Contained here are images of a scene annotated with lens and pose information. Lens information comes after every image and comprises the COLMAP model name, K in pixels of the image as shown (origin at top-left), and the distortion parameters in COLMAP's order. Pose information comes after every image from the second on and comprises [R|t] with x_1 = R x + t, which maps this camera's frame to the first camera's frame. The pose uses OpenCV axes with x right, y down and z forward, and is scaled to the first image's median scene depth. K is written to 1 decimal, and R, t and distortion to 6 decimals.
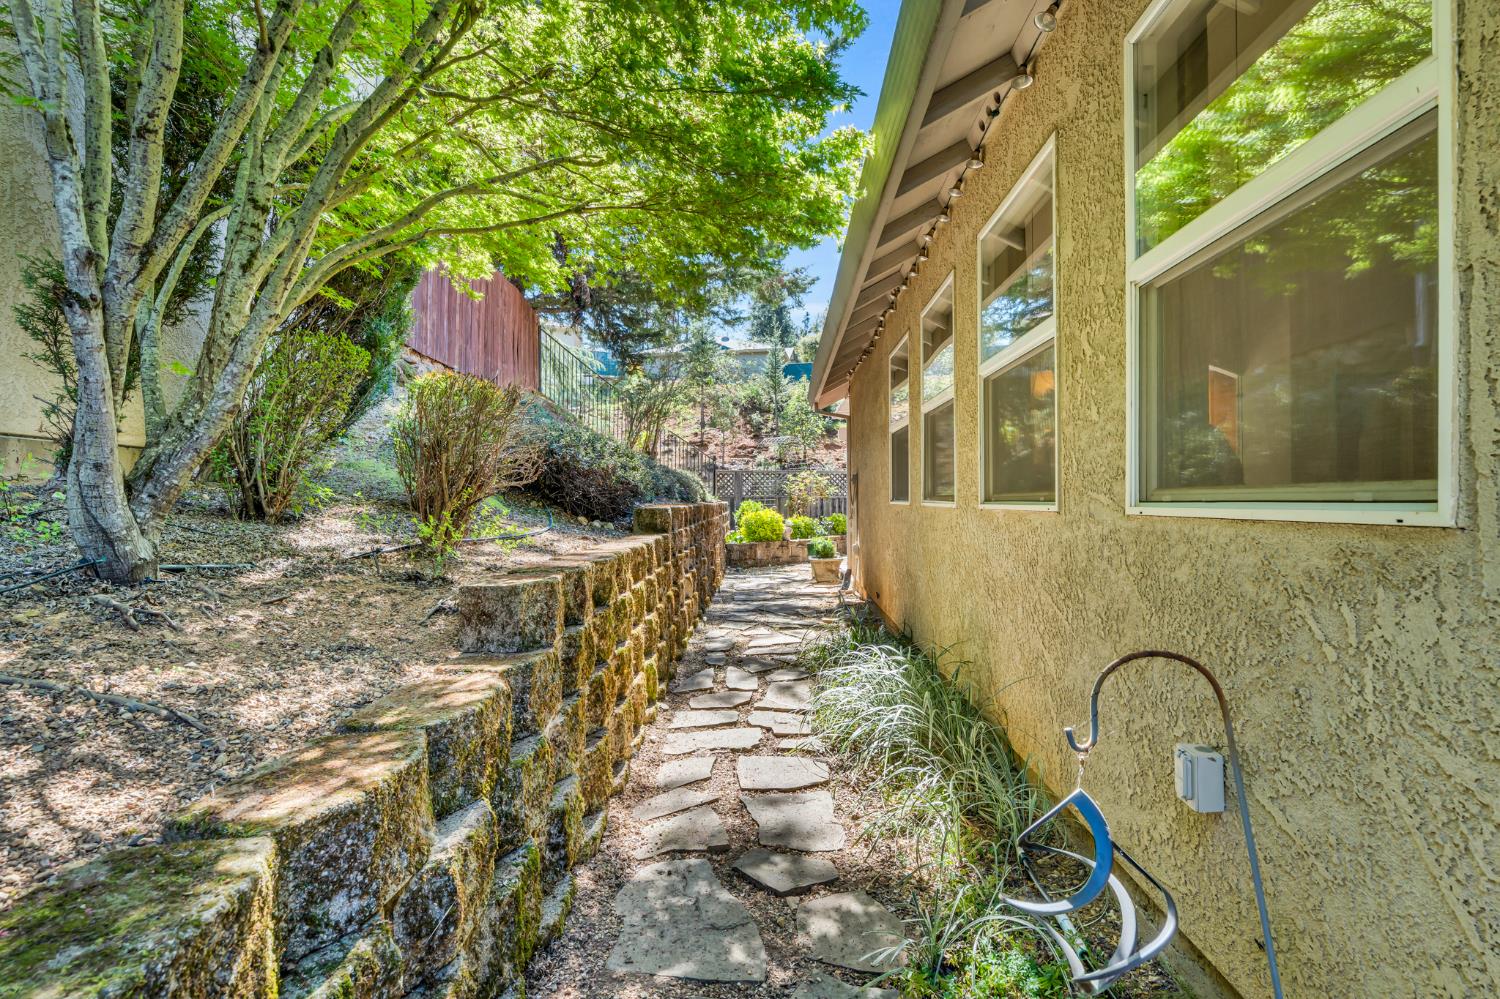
lens RADIAL K [[519.7, 0, 750.0], [0, 519.7, 499.5], [0, 0, 1]] dist [0.000270, -0.000004]
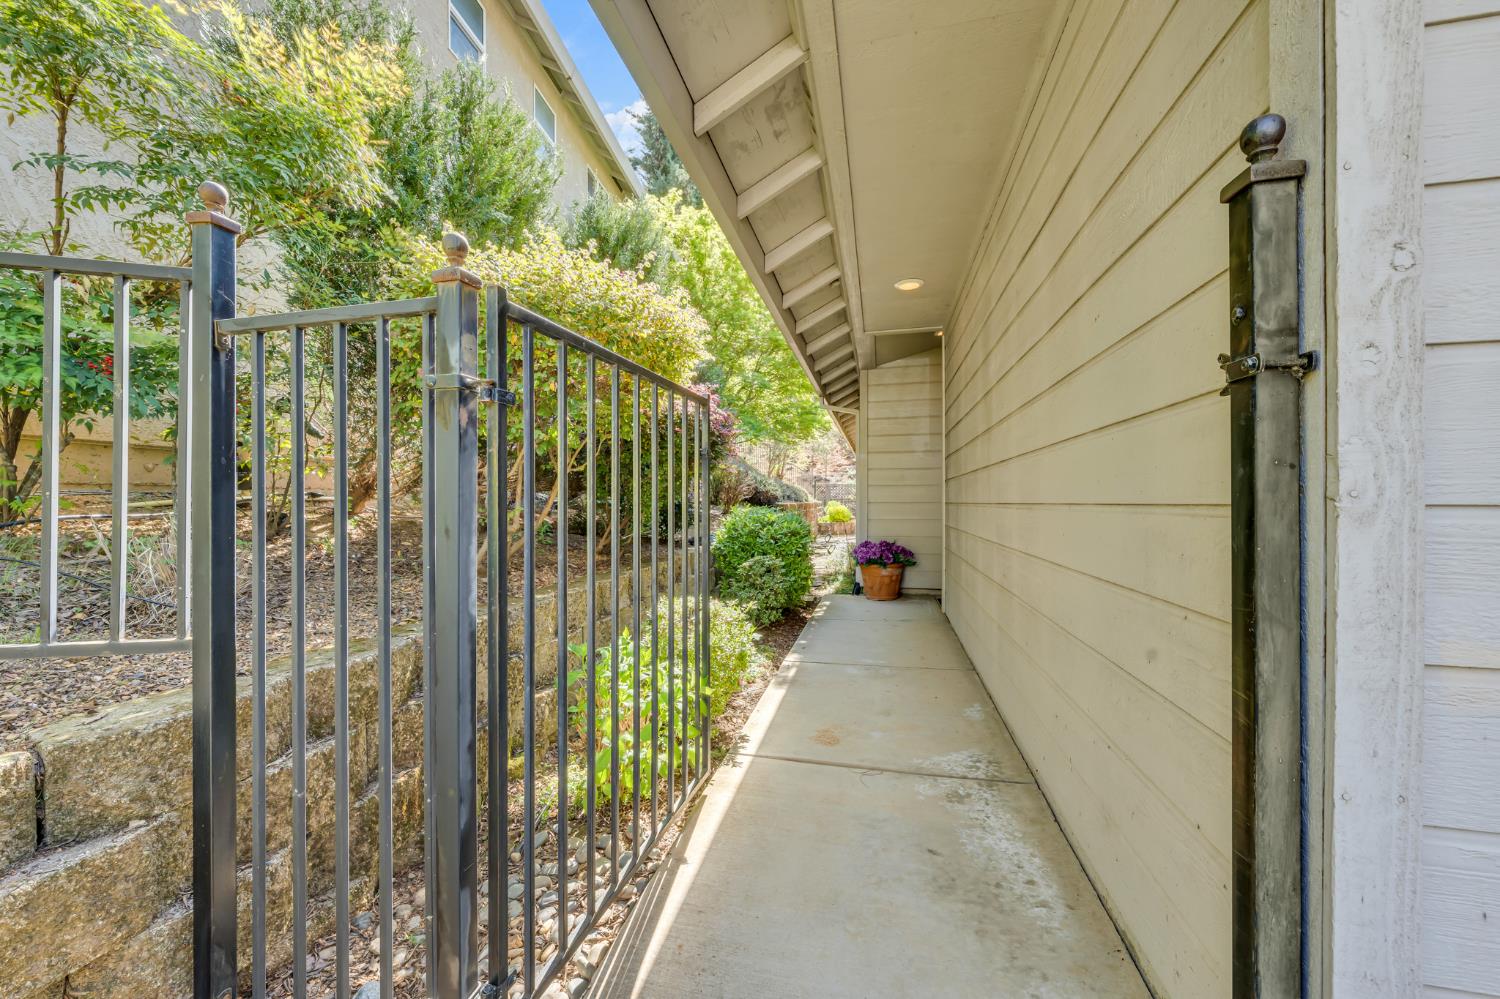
lens RADIAL K [[519.7, 0, 750.0], [0, 519.7, 499.5], [0, 0, 1]] dist [0.000270, -0.000004]
pose [[0.972067, -0.002402, -0.234692, 0.156023], [0.002497, 0.999997, 0.000106, -0.003533], [0.234691, -0.000690, 0.972070, -0.920206]]
